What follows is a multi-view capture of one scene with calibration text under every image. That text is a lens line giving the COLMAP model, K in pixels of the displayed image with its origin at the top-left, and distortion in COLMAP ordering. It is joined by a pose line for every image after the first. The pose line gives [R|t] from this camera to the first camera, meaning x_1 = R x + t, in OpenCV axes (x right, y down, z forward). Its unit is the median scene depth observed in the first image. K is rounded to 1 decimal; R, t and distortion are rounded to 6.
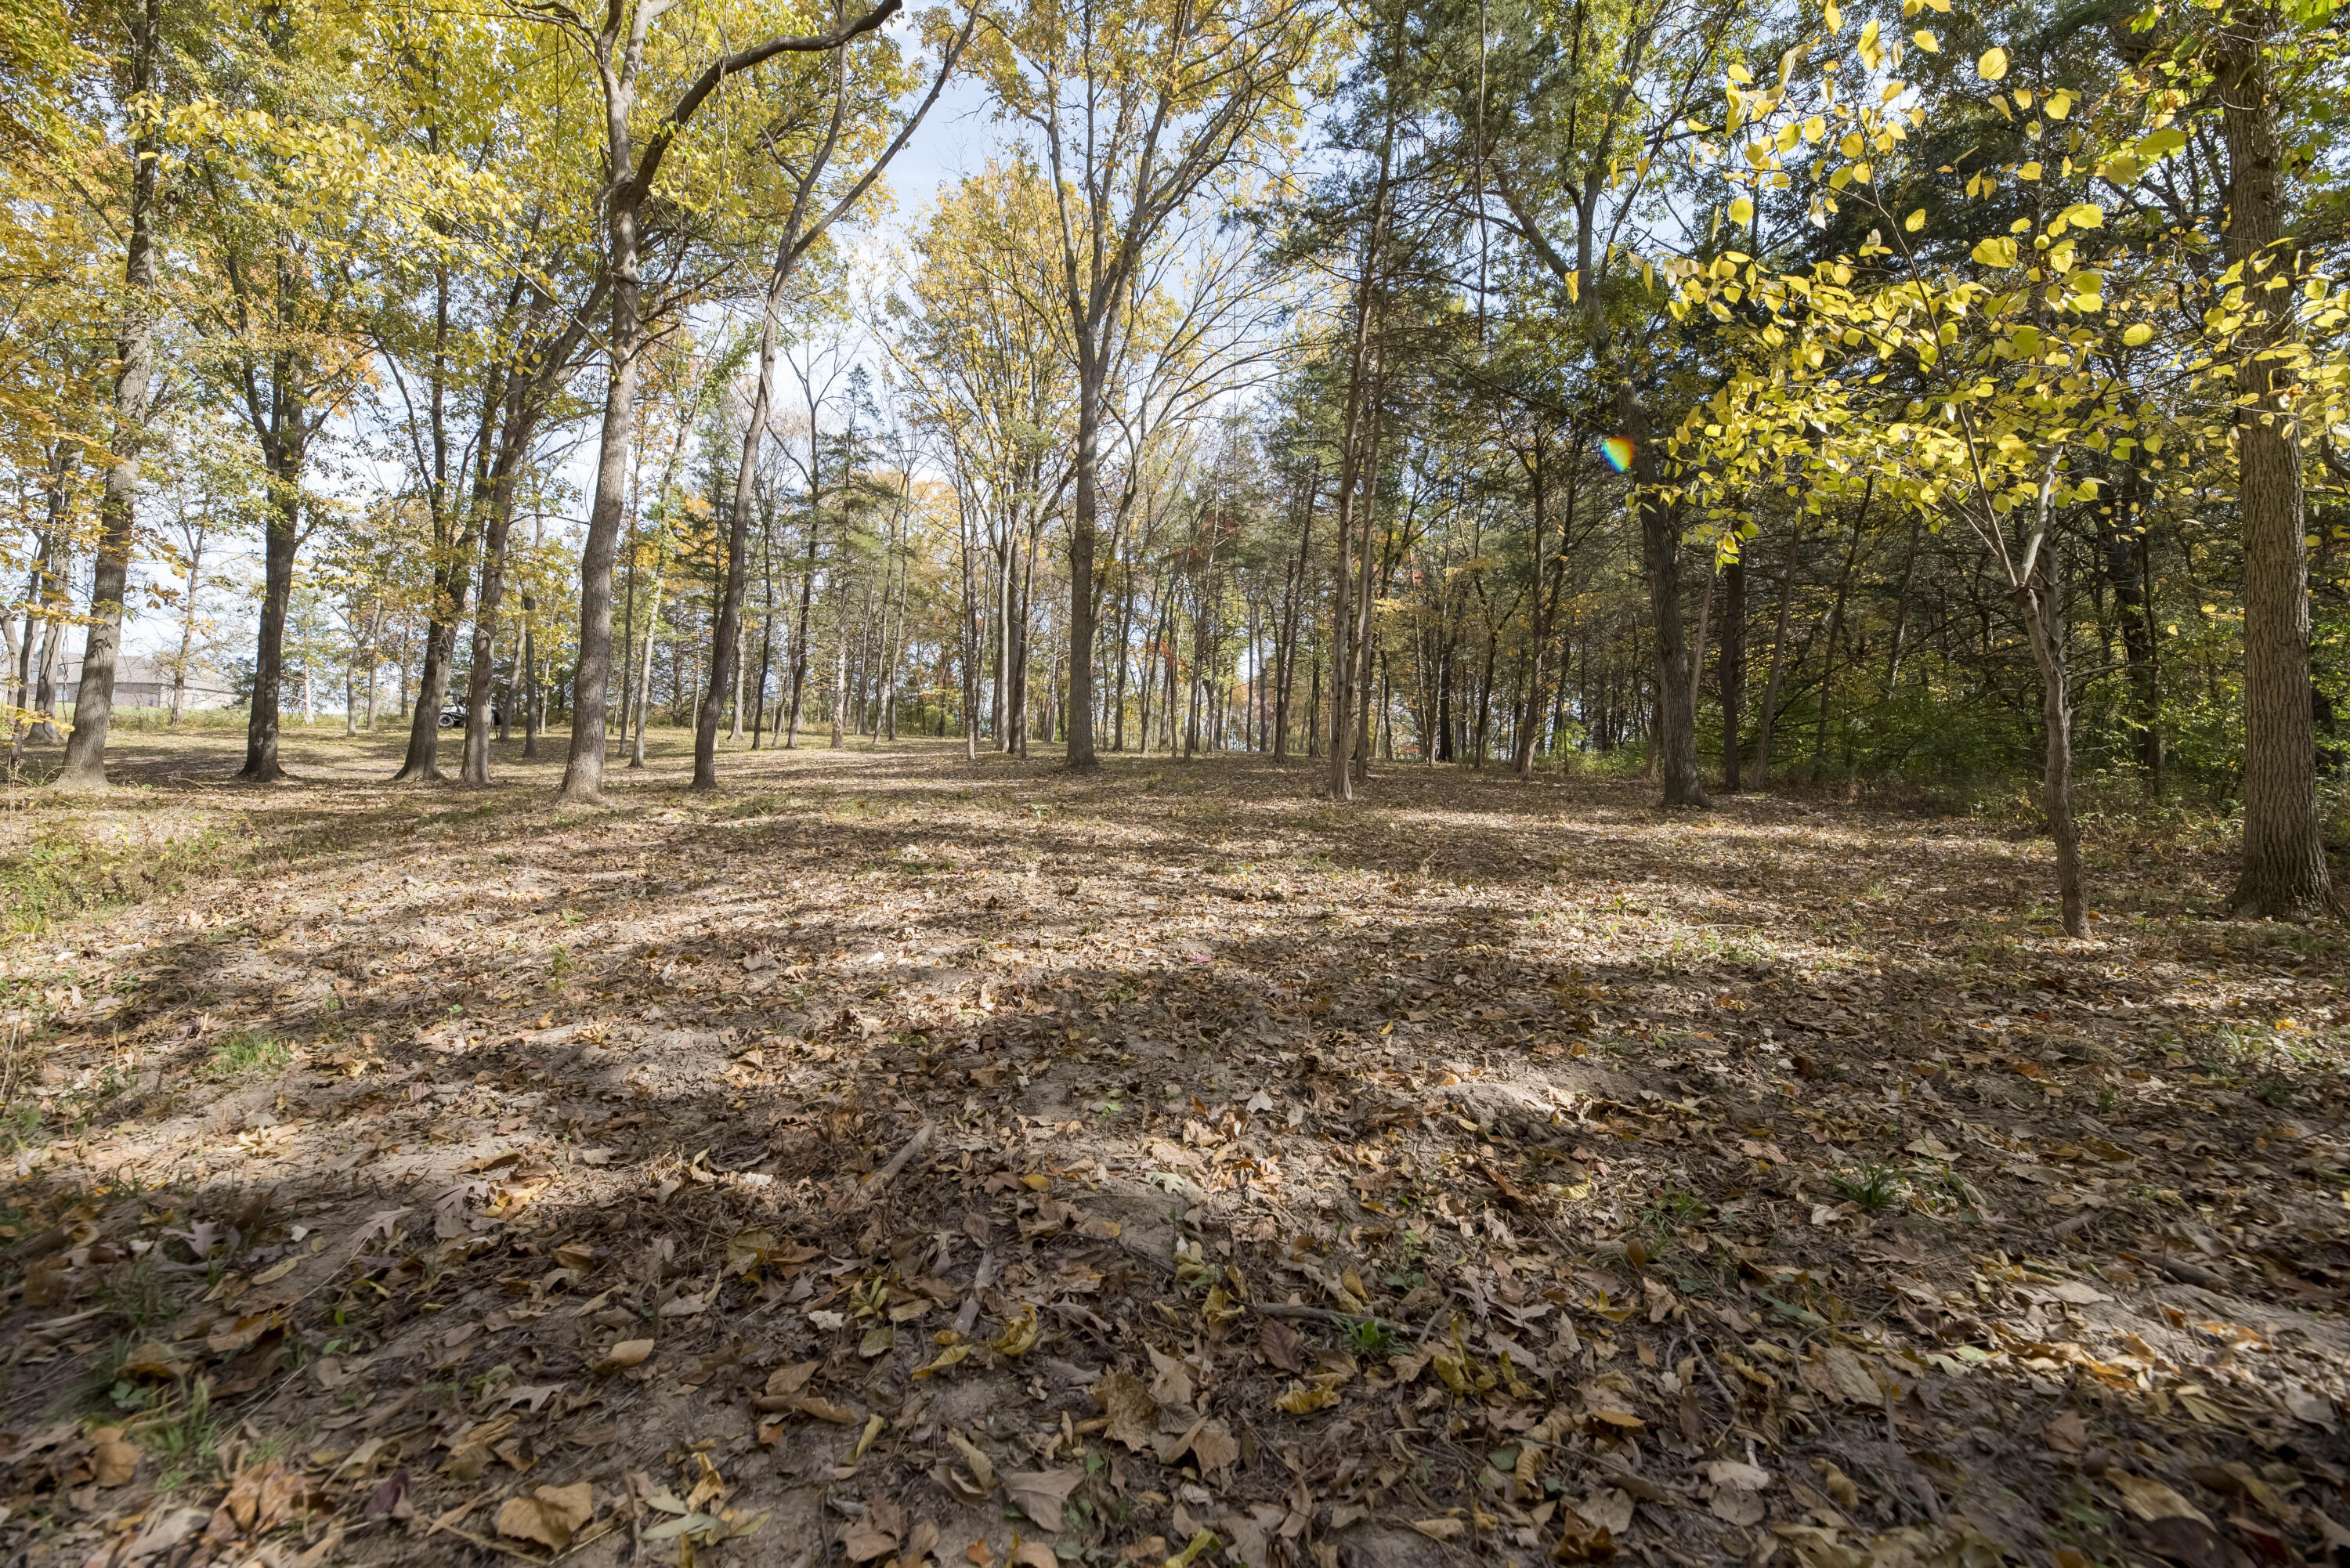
lens RADIAL K [[943.1, 0, 1189.1], [0, 943.1, 791.0], [0, 0, 1]] dist [-0.000127, -0.002416]
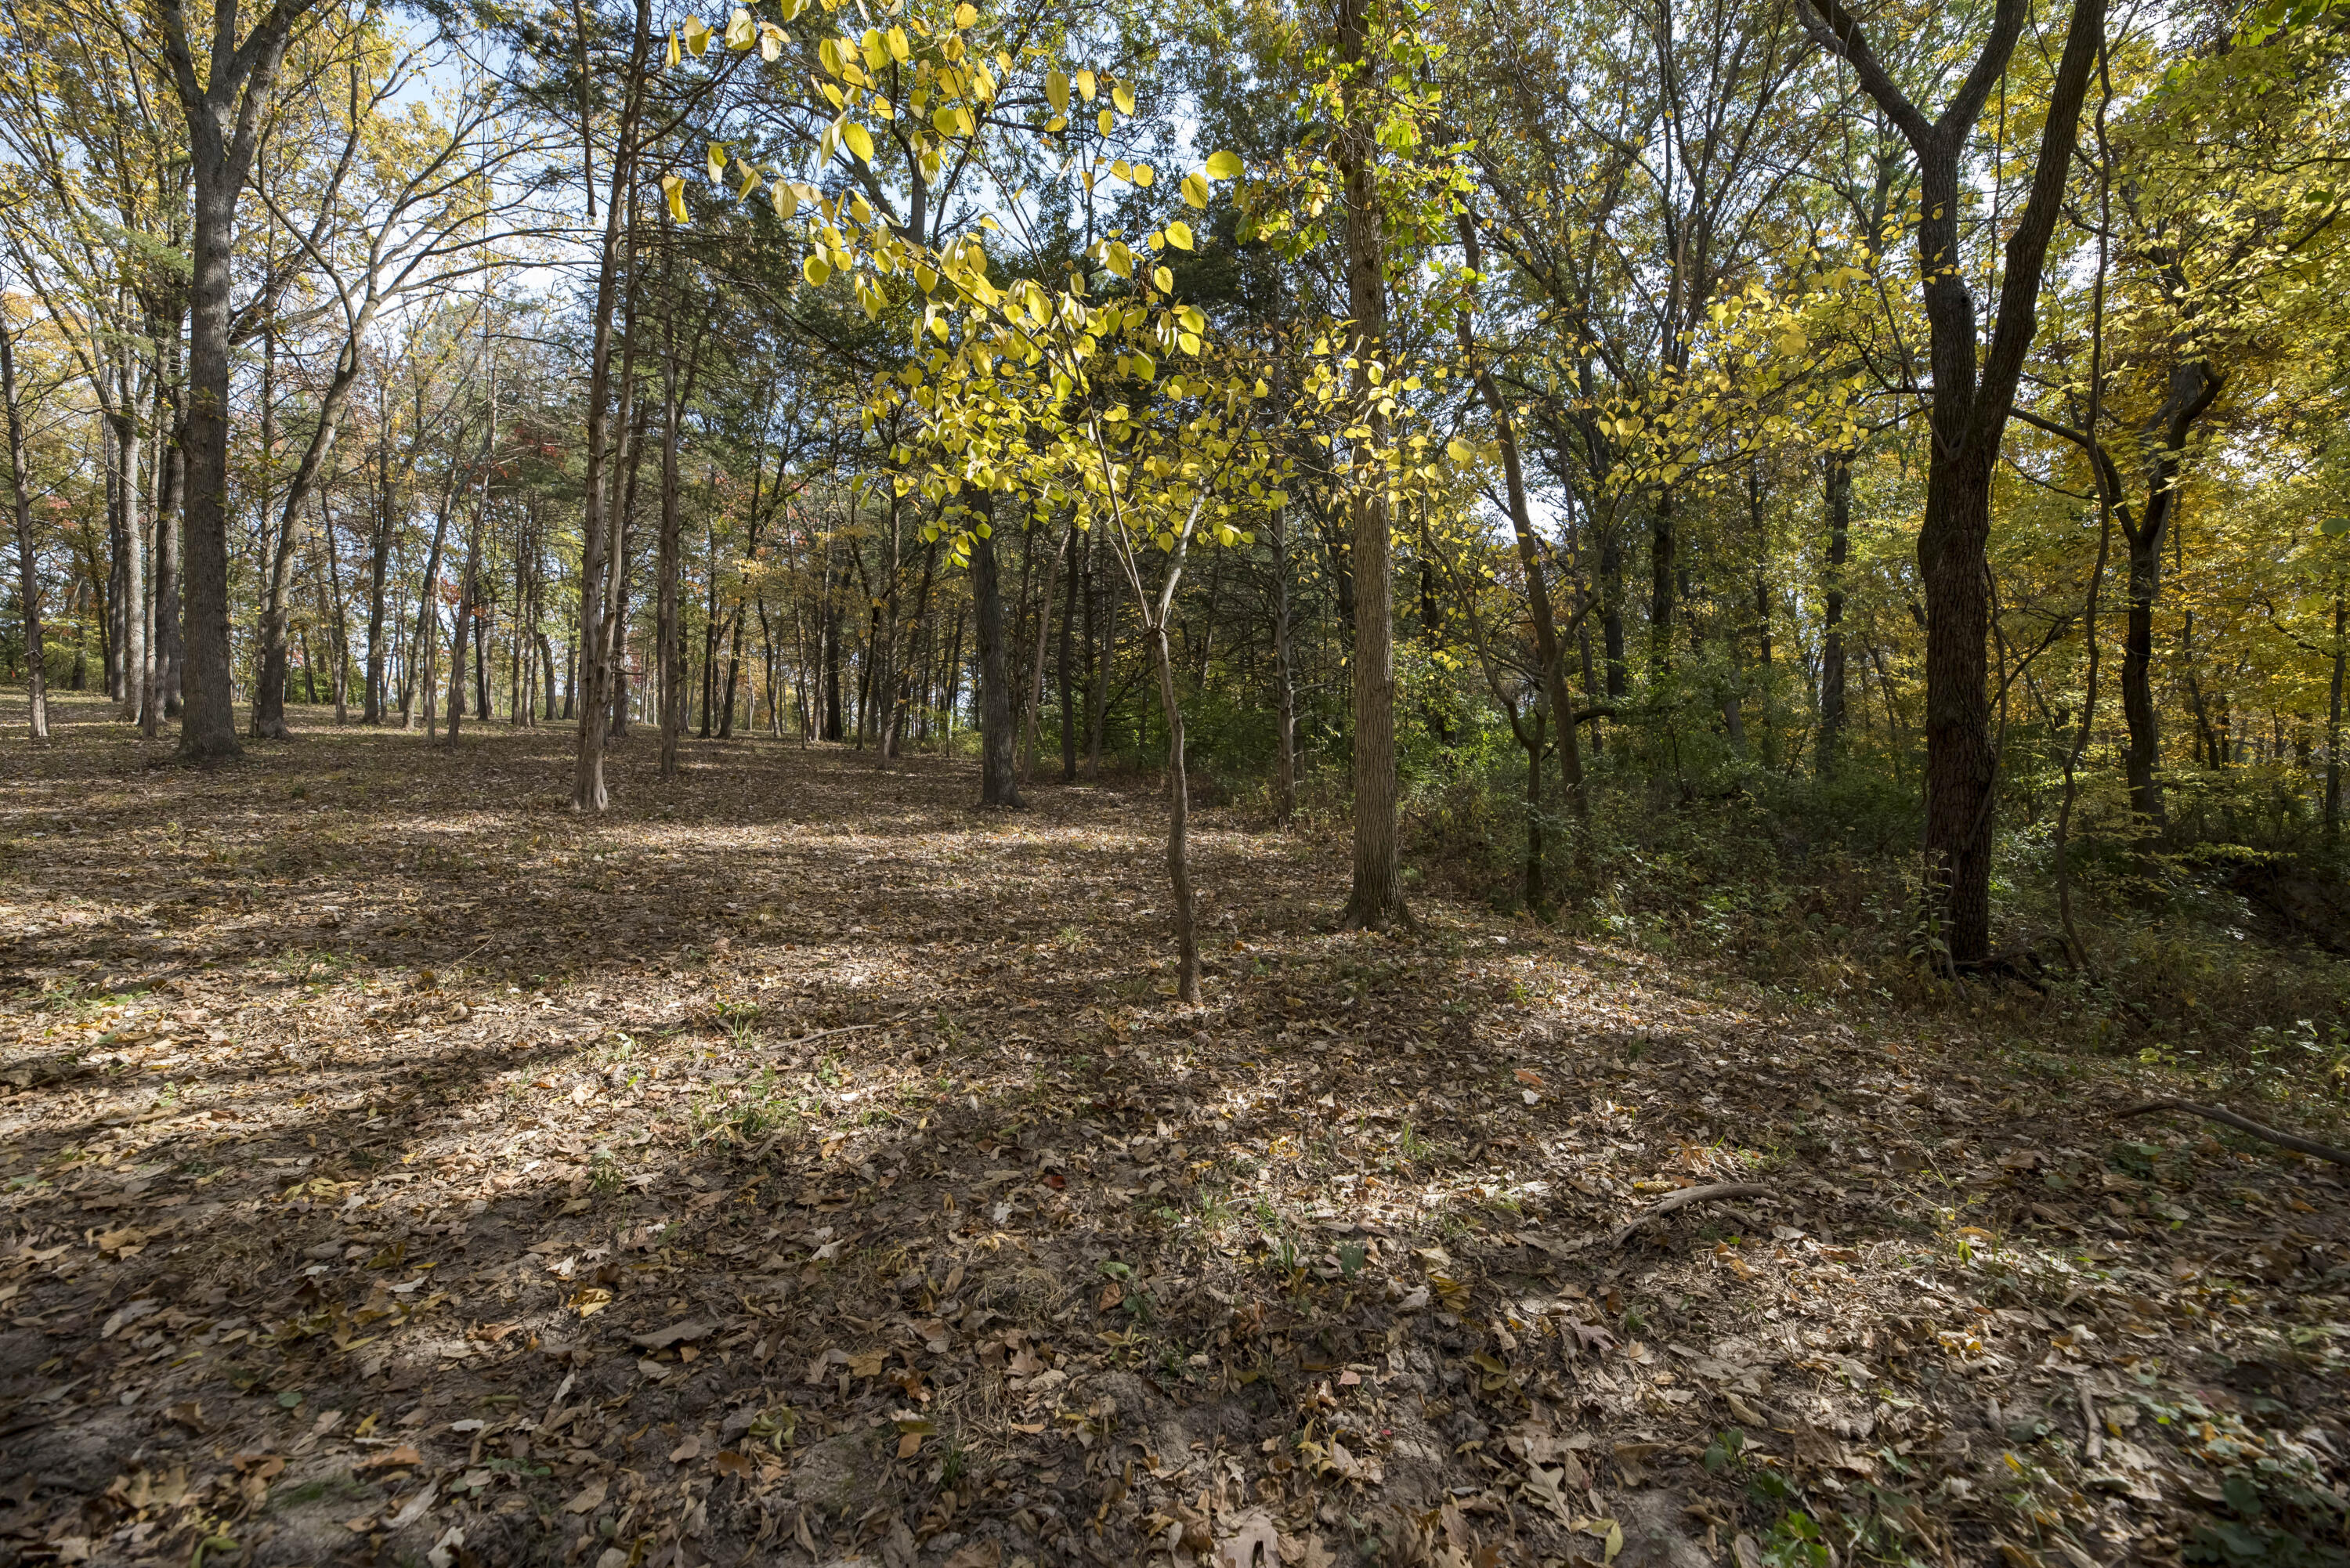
lens RADIAL K [[943.1, 0, 1183.7], [0, 943.1, 789.0], [0, 0, 1]] dist [-0.000127, -0.002416]
pose [[0.834208, -0.019107, 0.551119, 0.091228], [0.002934, 0.999539, 0.030211, -0.019823], [-0.551442, -0.023586, 0.833879, 0.044589]]
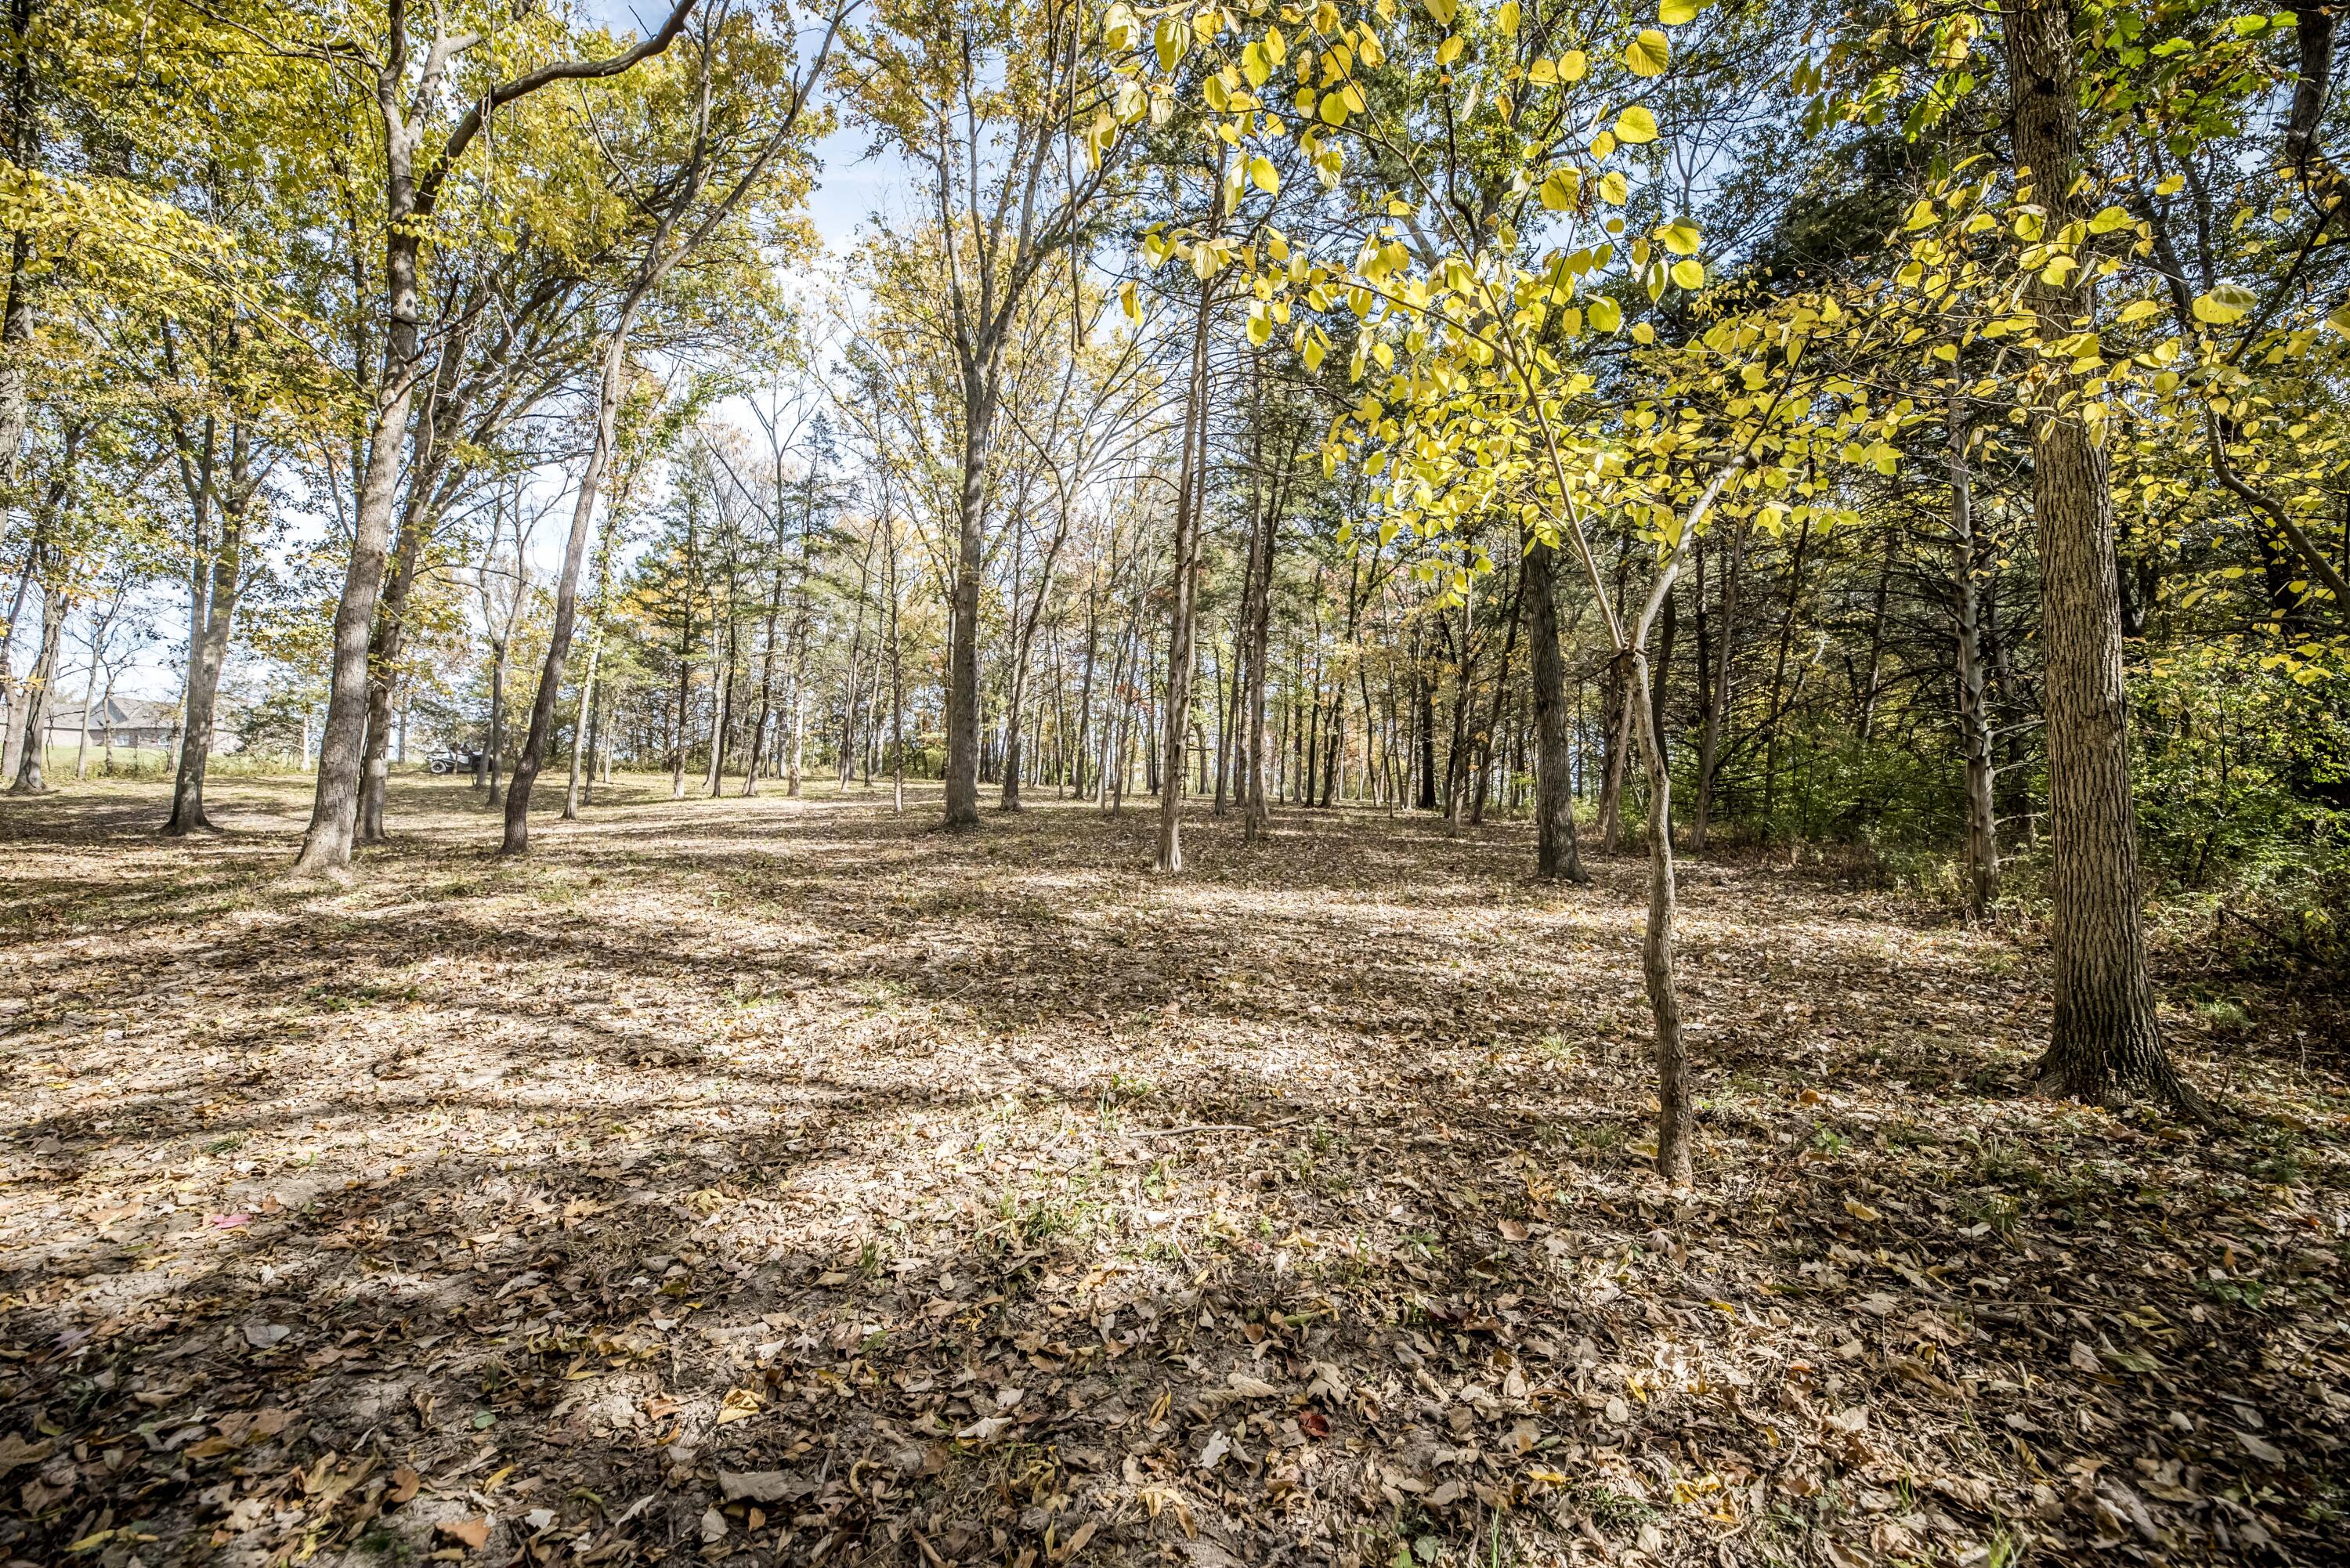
lens RADIAL K [[943.1, 0, 1185.4], [0, 943.1, 789.6], [0, 0, 1]] dist [-0.000127, -0.002416]
pose [[0.999100, -0.001249, -0.042394, 0.139101], [-0.000561, 0.999090, -0.042649, -0.019290], [0.042409, 0.042634, 0.998190, 0.067298]]
